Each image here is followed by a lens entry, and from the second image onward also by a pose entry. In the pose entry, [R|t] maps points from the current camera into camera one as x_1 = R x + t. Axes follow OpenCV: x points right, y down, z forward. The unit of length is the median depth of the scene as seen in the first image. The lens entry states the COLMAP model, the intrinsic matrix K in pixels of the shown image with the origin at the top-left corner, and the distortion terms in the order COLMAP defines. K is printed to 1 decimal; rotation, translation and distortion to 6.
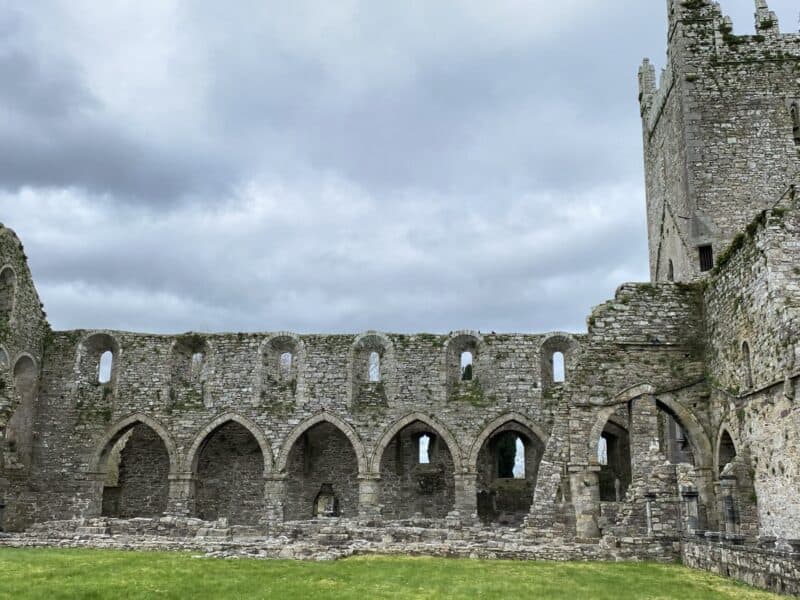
lens RADIAL K [[794.6, 0, 400.0], [0, 794.6, 300.0], [0, 0, 1]] dist [0.160542, -0.432721]
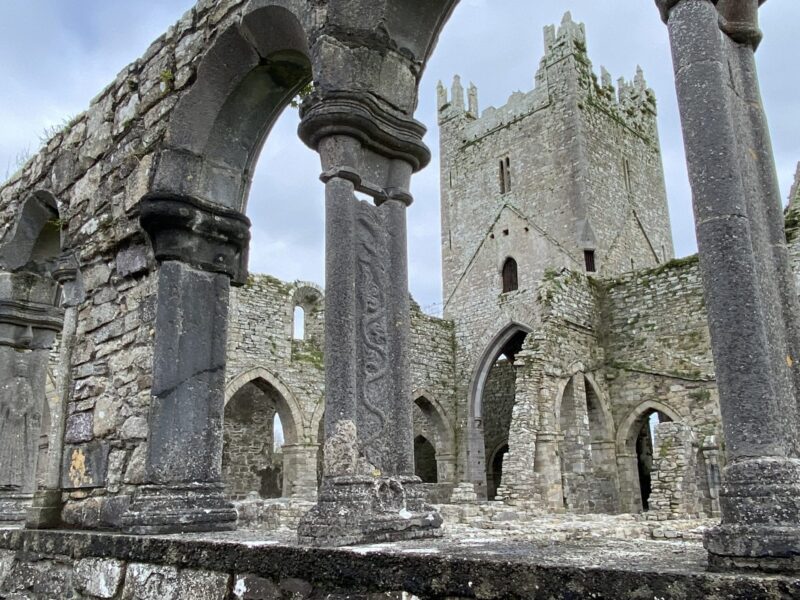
lens RADIAL K [[688.0, 0, 400.0], [0, 688.0, 300.0], [0, 0, 1]] dist [0.078072, 0.001232]
pose [[0.650728, 0.186228, 0.736119, -0.408731], [-0.167715, 0.980765, -0.099860, 0.116998], [-0.740557, -0.058477, 0.669445, 0.421889]]
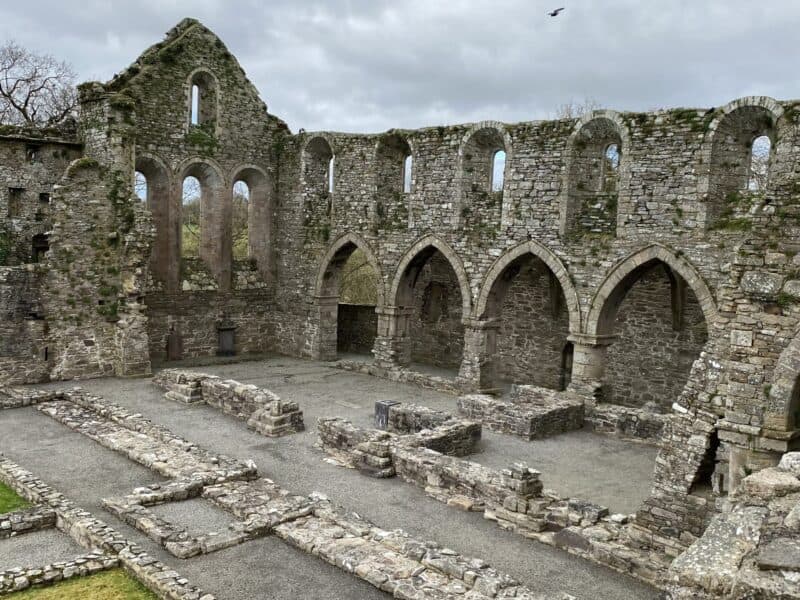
lens RADIAL K [[794.6, 0, 400.0], [0, 794.6, 300.0], [0, 0, 1]] dist [0.160542, -0.432721]
pose [[0.756406, 0.076915, -0.649565, 0.267406], [0.126326, 0.957189, 0.260446, -0.002558], [0.641788, -0.279059, 0.714307, 0.425290]]
